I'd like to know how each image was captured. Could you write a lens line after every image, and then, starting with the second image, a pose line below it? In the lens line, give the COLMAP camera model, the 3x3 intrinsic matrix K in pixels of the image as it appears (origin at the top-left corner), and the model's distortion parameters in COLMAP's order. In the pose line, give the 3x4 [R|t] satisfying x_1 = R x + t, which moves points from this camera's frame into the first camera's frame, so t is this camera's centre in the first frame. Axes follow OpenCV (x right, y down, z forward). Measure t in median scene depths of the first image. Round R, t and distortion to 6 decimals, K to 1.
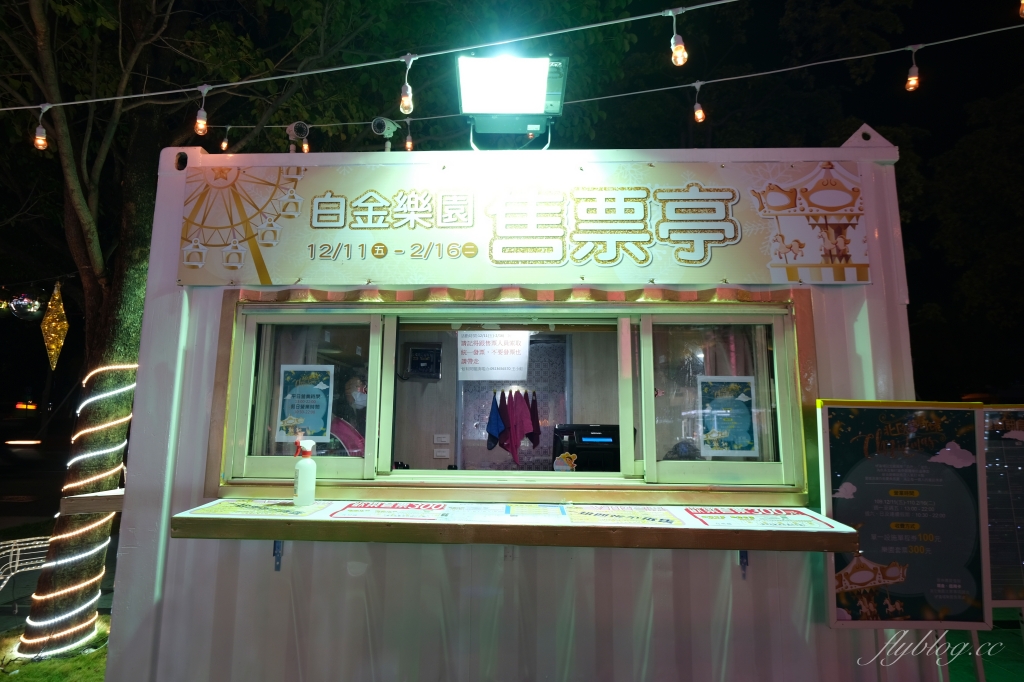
lens RADIAL K [[582.8, 0, 509.8], [0, 582.8, 340.6], [0, 0, 1]] dist [-0.001613, -0.000199]
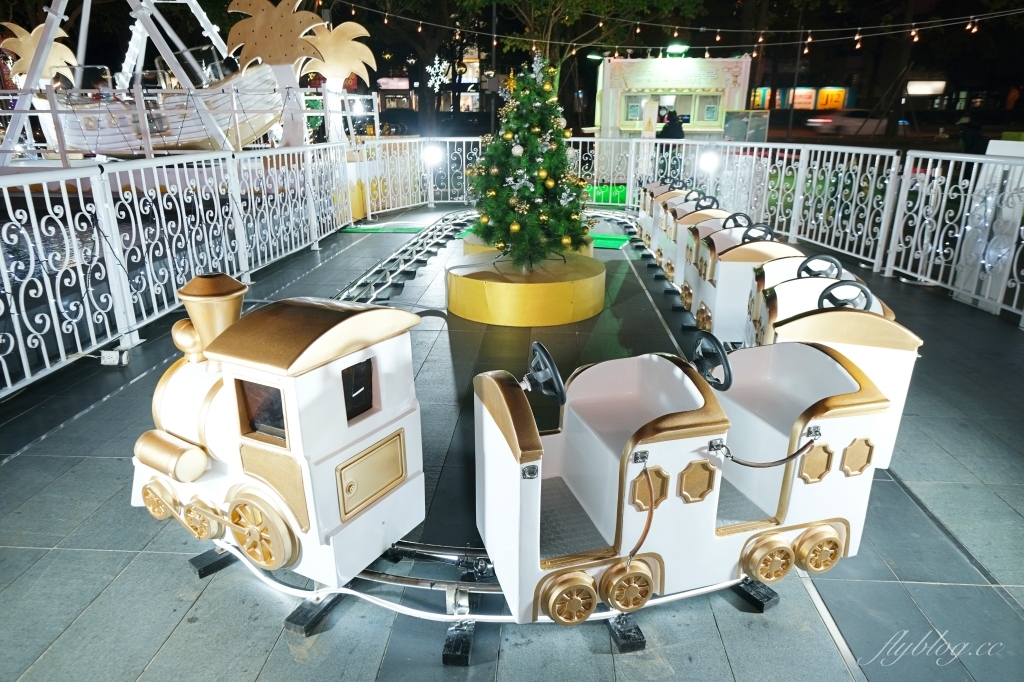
lens RADIAL K [[649.4, 0, 512.5], [0, 649.4, 343.5], [0, 0, 1]] dist [0.039697, 0.000763]
pose [[0.994876, 0.029576, -0.096676, -0.843060], [0.018564, 0.886549, 0.462262, -0.842283], [0.099380, -0.461688, 0.881458, -5.704360]]
